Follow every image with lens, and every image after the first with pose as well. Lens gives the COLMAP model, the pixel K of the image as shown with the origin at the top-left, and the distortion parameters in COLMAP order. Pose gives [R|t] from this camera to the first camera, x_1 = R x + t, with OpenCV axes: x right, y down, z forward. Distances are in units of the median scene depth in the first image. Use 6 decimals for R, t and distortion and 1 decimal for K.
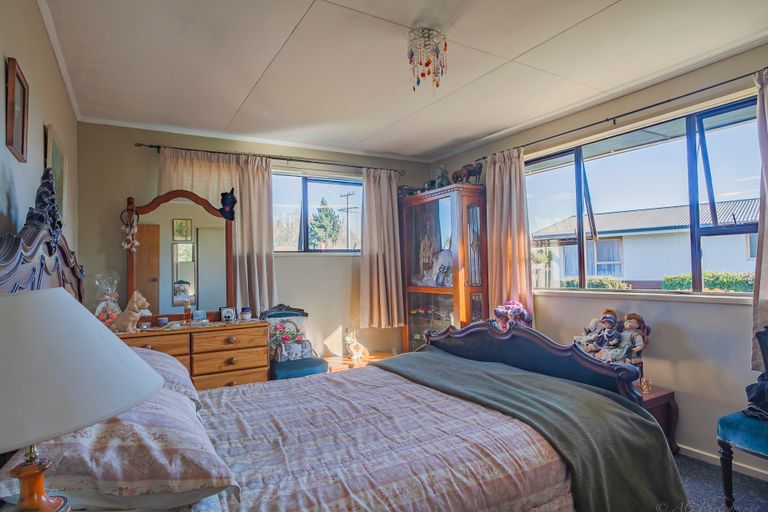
lens RADIAL K [[439.2, 0, 387.5], [0, 439.2, 254.9], [0, 0, 1]] dist [-0.038955, 0.000630]
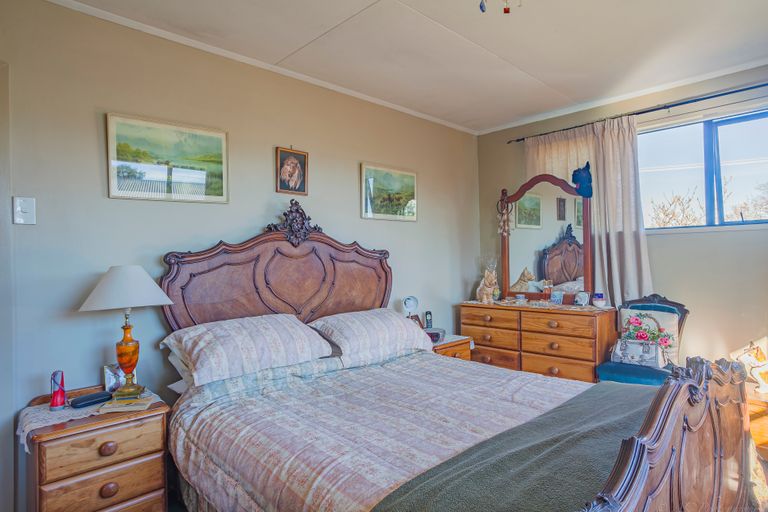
lens RADIAL K [[439.2, 0, 388.9], [0, 439.2, 254.7], [0, 0, 1]] dist [-0.038955, 0.000630]
pose [[0.230052, 0.015200, -0.973060, 0.456033], [0.040495, 0.998863, 0.025177, 0.001410], [0.972335, -0.045196, 0.229175, 0.391929]]
